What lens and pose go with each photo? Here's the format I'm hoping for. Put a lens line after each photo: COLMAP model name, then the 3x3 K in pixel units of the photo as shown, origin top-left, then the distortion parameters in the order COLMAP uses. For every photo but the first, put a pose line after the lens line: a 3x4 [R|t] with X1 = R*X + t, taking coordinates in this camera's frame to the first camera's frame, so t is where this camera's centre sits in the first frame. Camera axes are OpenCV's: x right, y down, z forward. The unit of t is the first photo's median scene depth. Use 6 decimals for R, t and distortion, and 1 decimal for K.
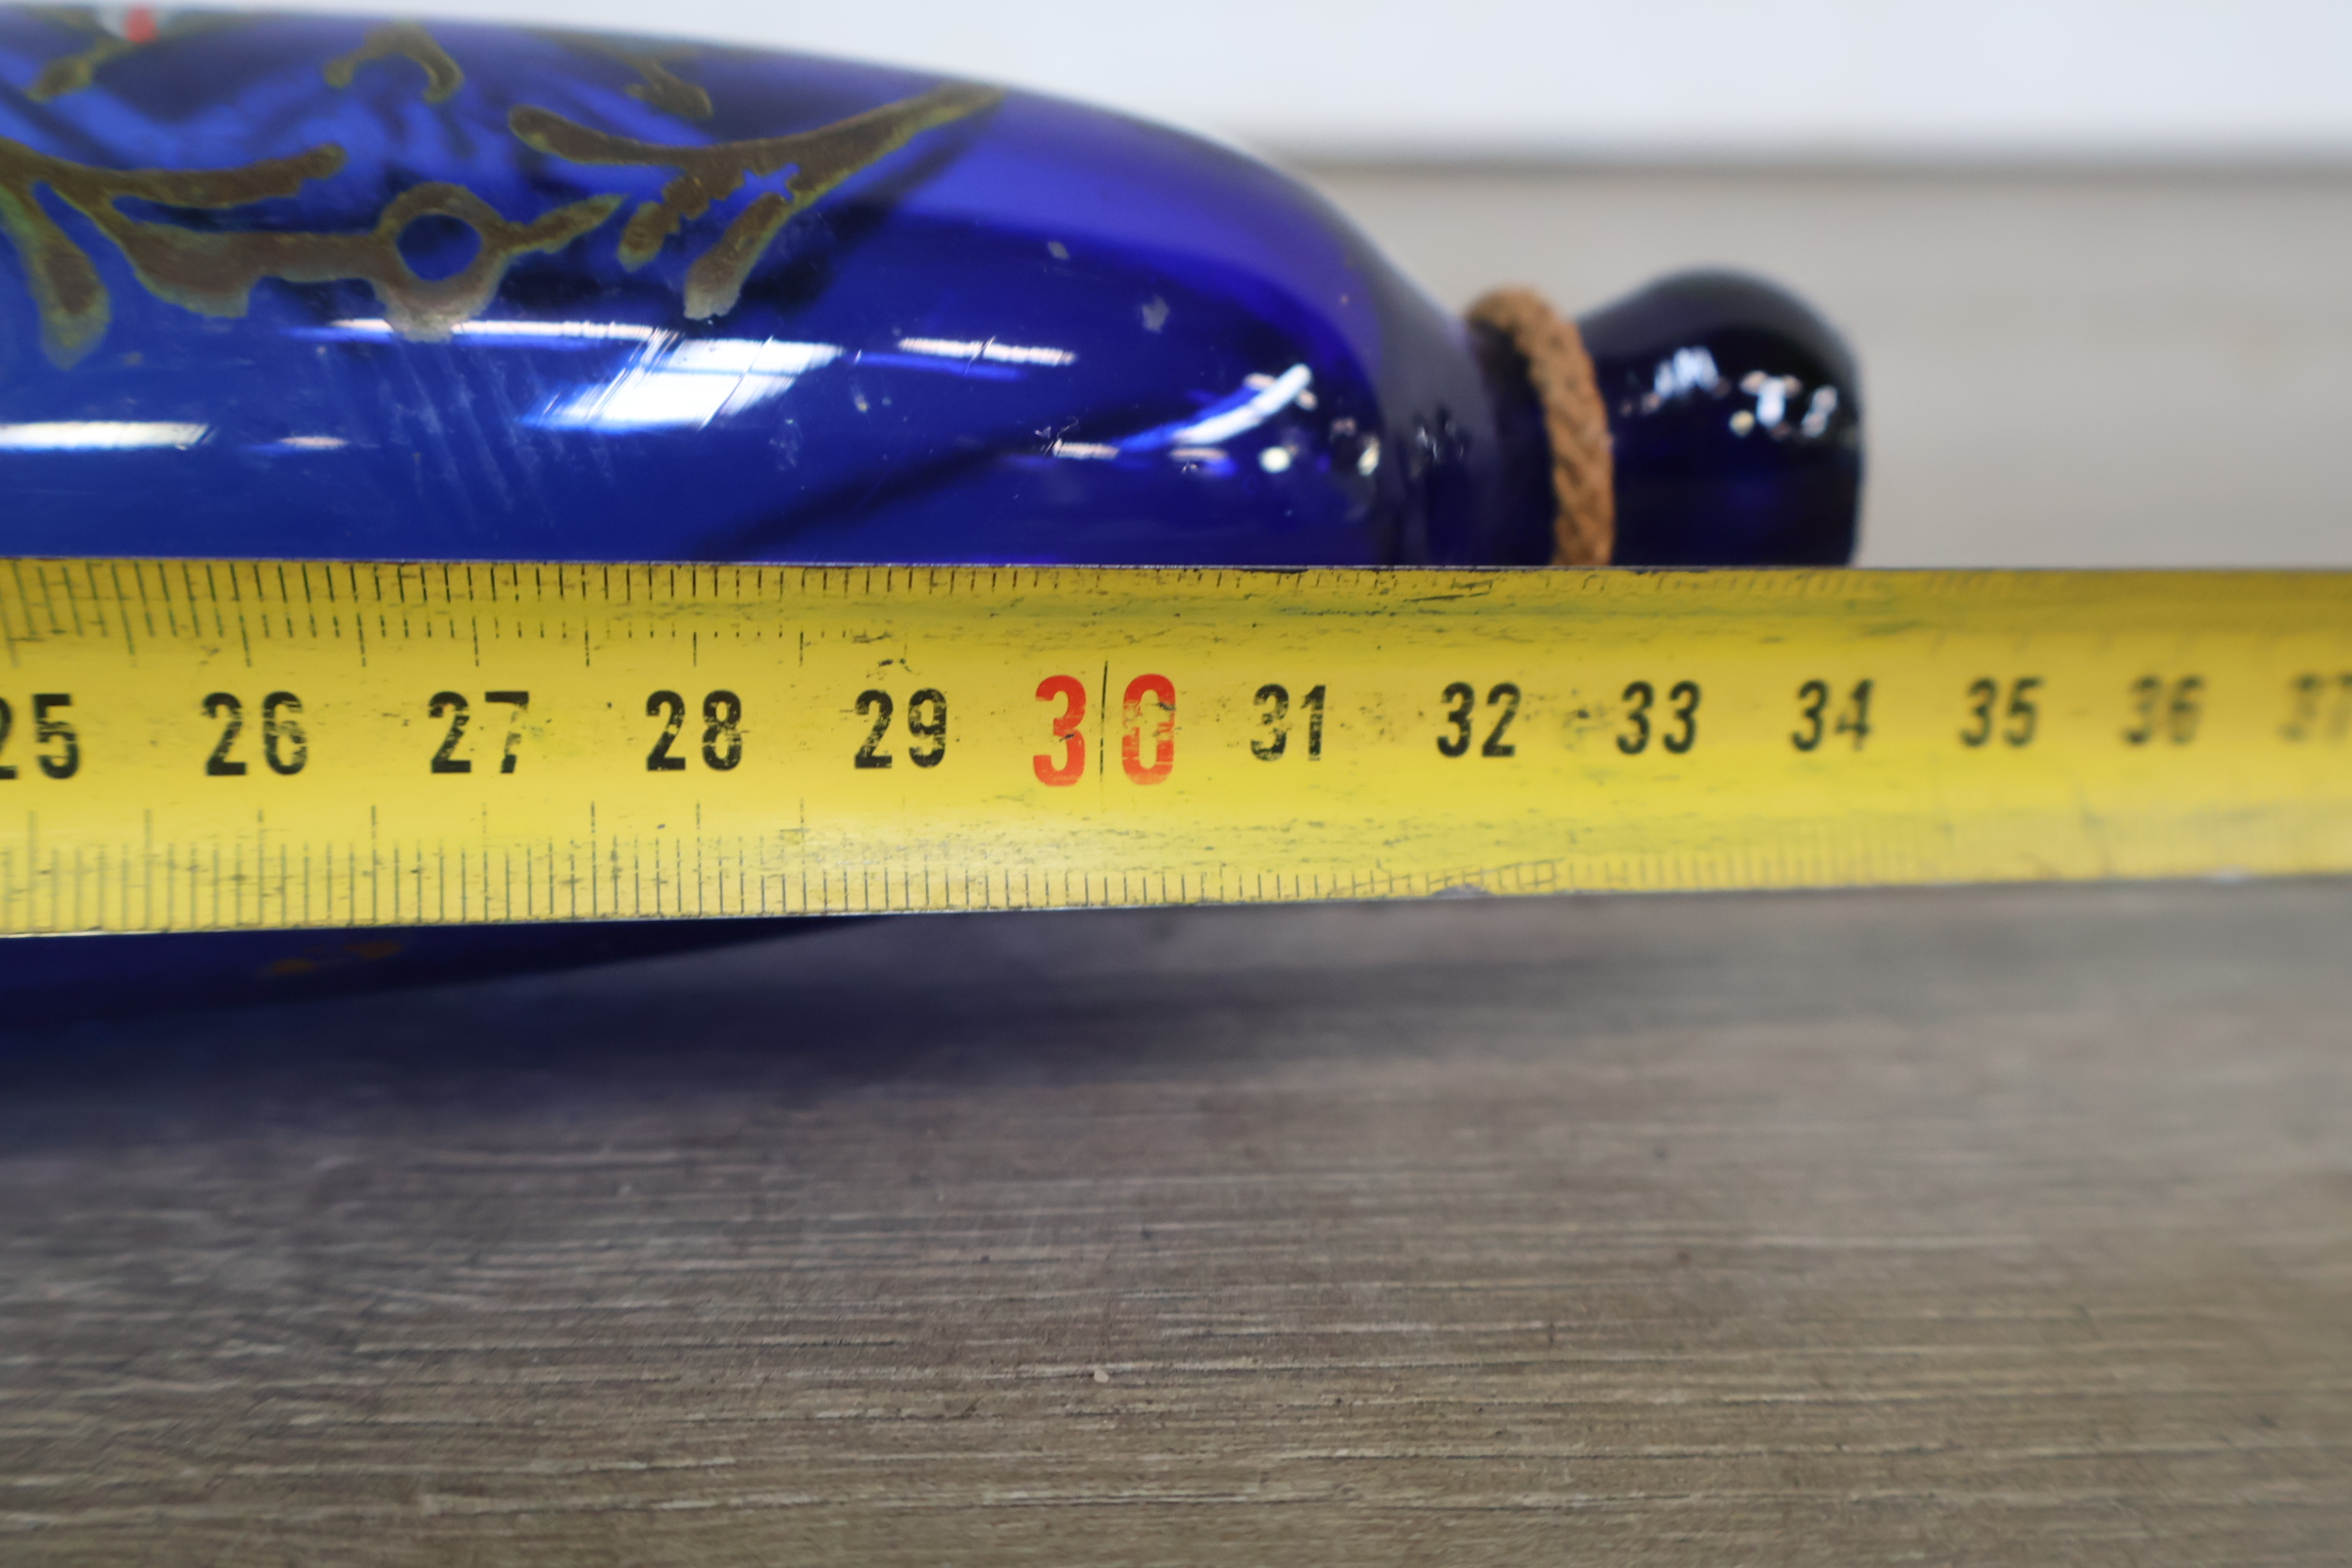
lens RADIAL K [[2361.4, 0, 1177.0], [0, 2361.4, 788.0], [0, 0, 1]] dist [0.013973, 0.000000]
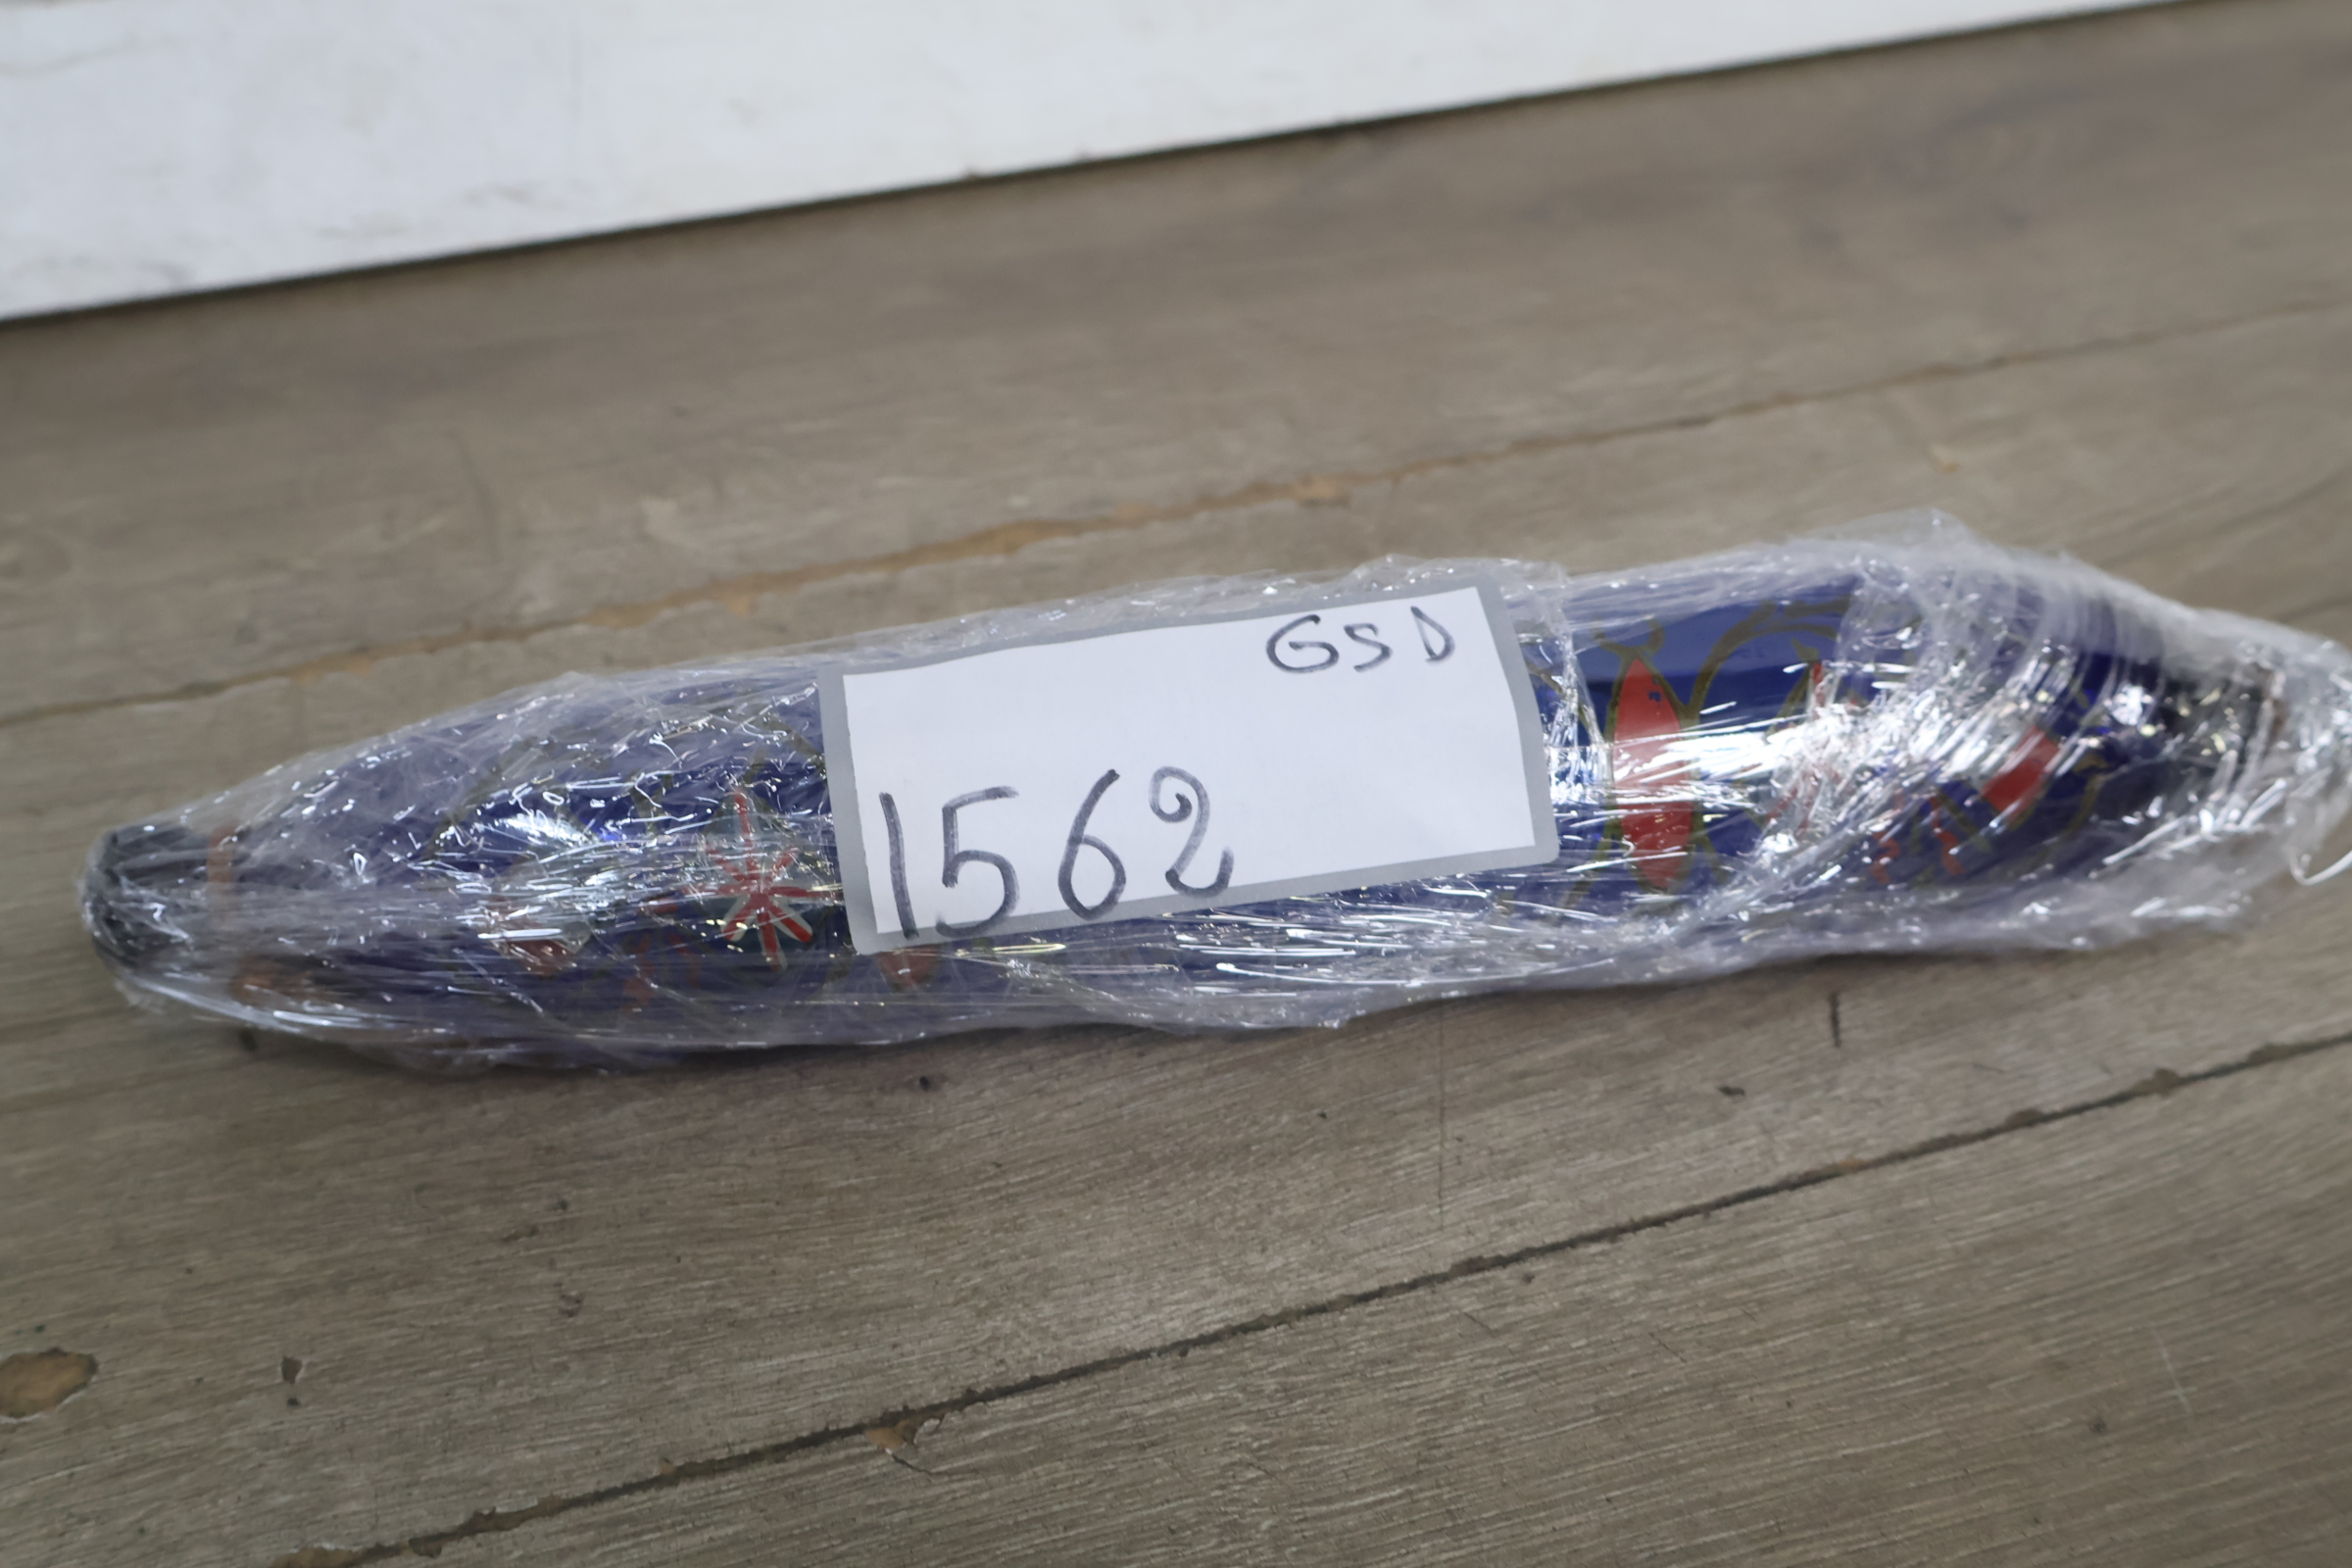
lens RADIAL K [[2361.4, 0, 1176.8], [0, 2361.4, 762.3], [0, 0, 1]] dist [0.013973, 0.000000]
pose [[0.979671, -0.151531, 0.131467, -0.743674], [0.104967, 0.945650, 0.307779, -1.513280], [-0.170960, -0.287722, 0.942332, -1.162909]]
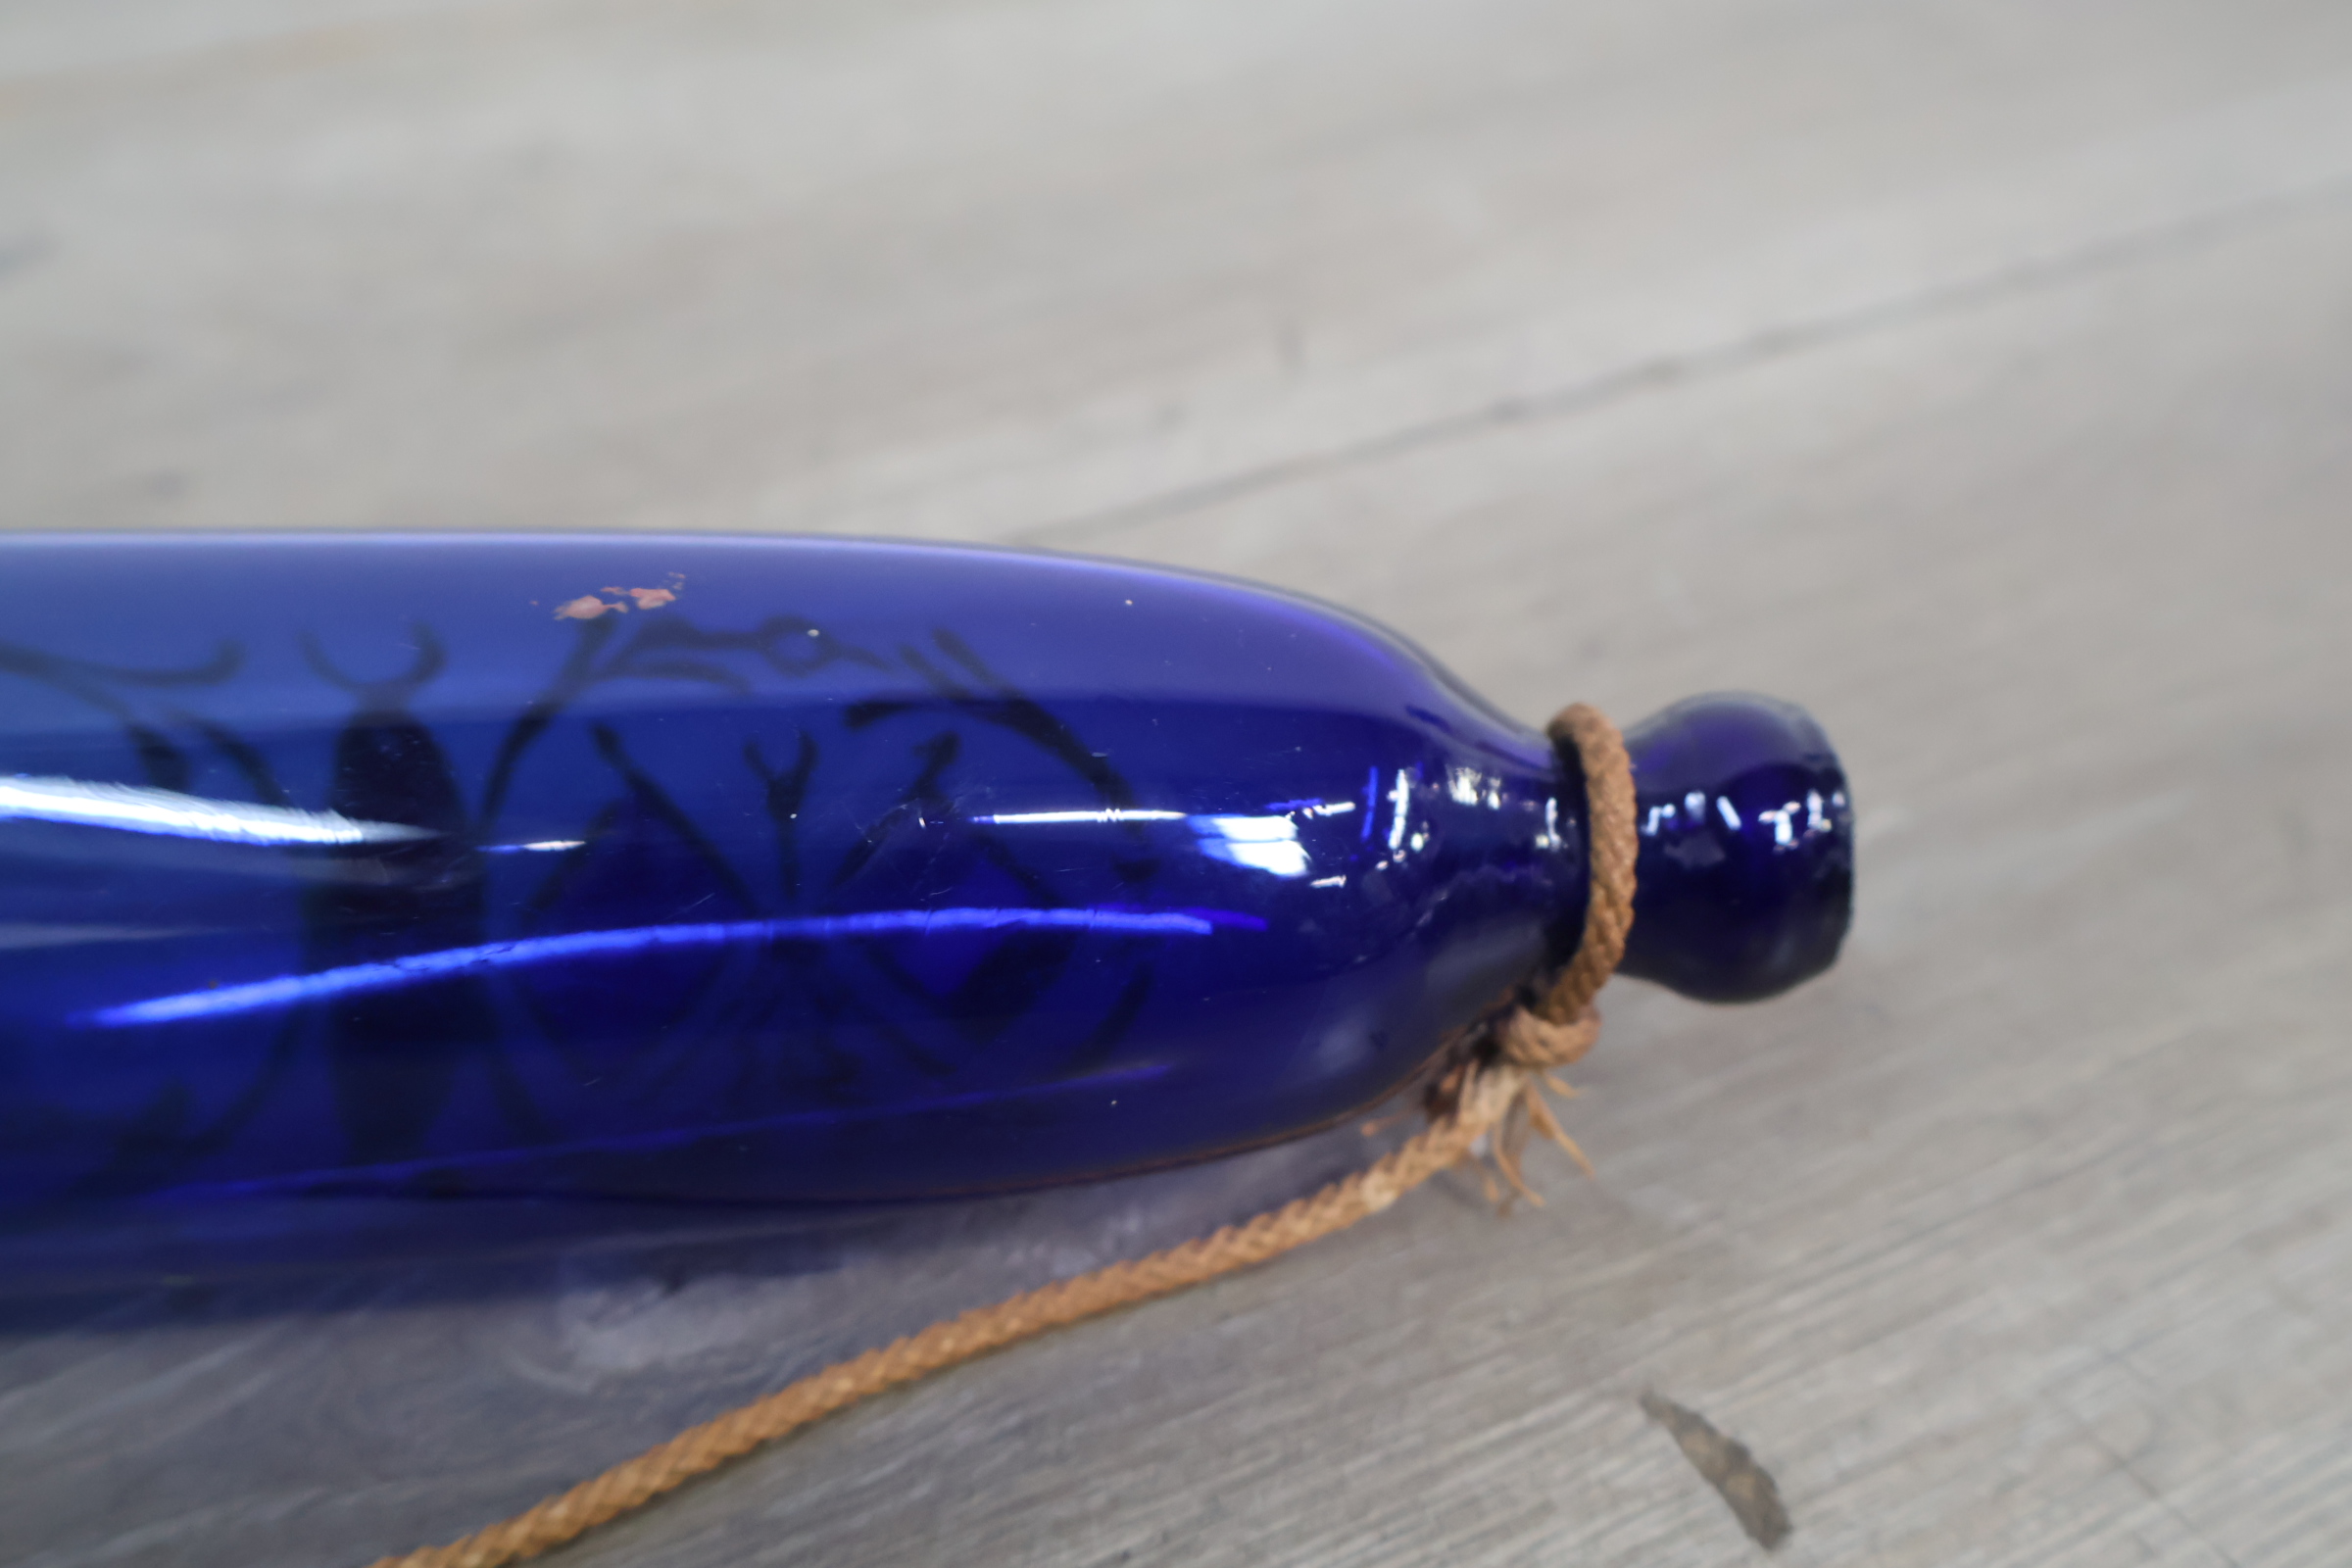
lens RADIAL K [[2361.4, 0, 1181.6], [0, 2361.4, 791.3], [0, 0, 1]] dist [0.013973, 0.000000]
pose [[0.934438, -0.236565, 0.266201, -0.447241], [0.156457, 0.944191, 0.289870, -0.382094], [-0.319918, -0.229216, 0.919300, -0.965942]]
